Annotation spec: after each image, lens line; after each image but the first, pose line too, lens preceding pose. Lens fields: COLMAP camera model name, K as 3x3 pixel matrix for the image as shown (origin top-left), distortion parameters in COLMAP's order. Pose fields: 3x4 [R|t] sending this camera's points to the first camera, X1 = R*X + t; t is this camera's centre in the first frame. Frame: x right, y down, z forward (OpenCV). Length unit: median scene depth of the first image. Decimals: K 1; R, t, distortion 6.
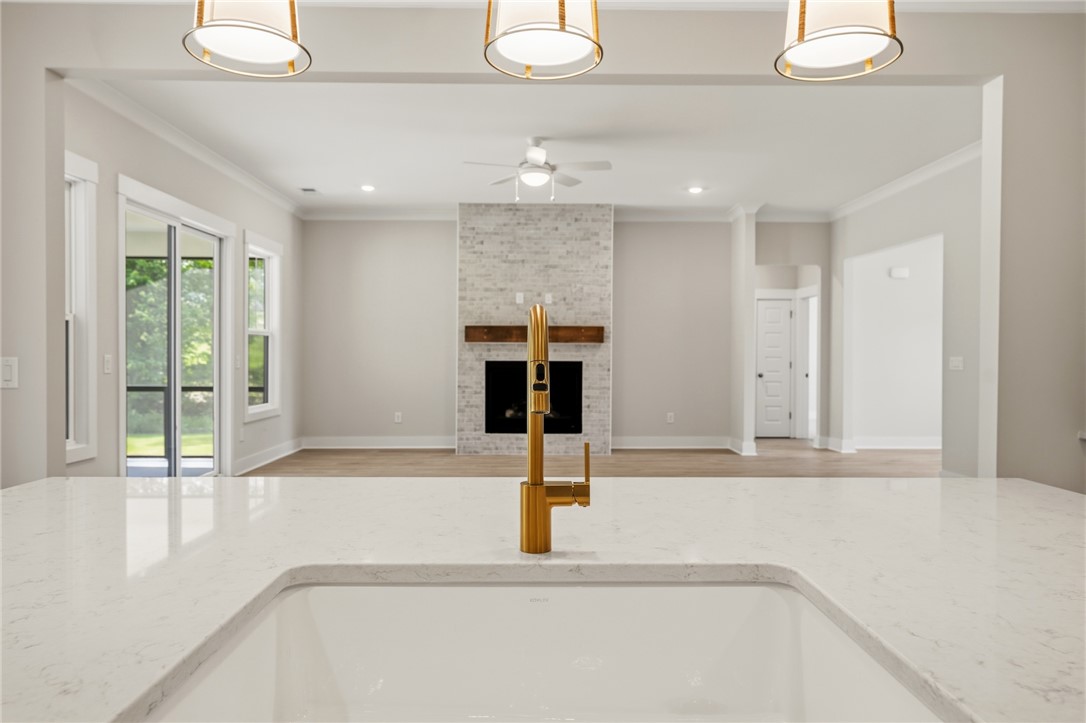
lens RADIAL K [[601.8, 0, 543.9], [0, 601.8, 359.1], [0, 0, 1]] dist [0.001201, 0.000346]
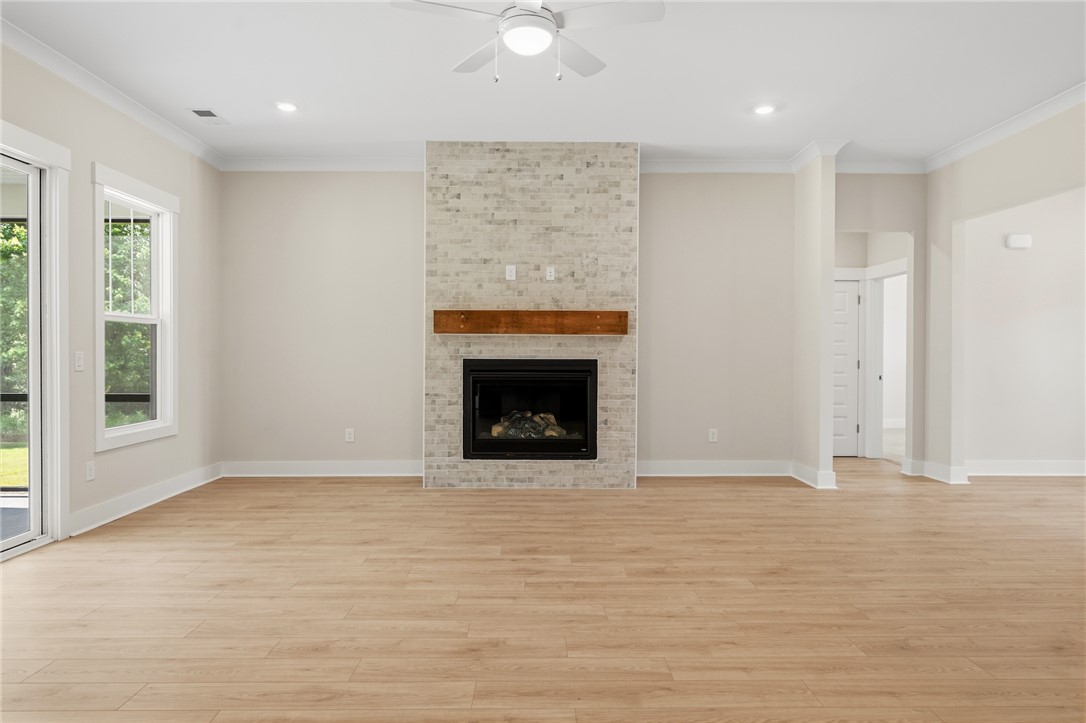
lens RADIAL K [[601.8, 0, 543.9], [0, 601.8, 359.1], [0, 0, 1]] dist [0.001201, 0.000346]
pose [[0.999998, -0.000875, -0.001582, 0.000941], [0.000880, 0.999996, 0.002804, 0.000682], [0.001580, -0.002805, 0.999995, 0.275556]]
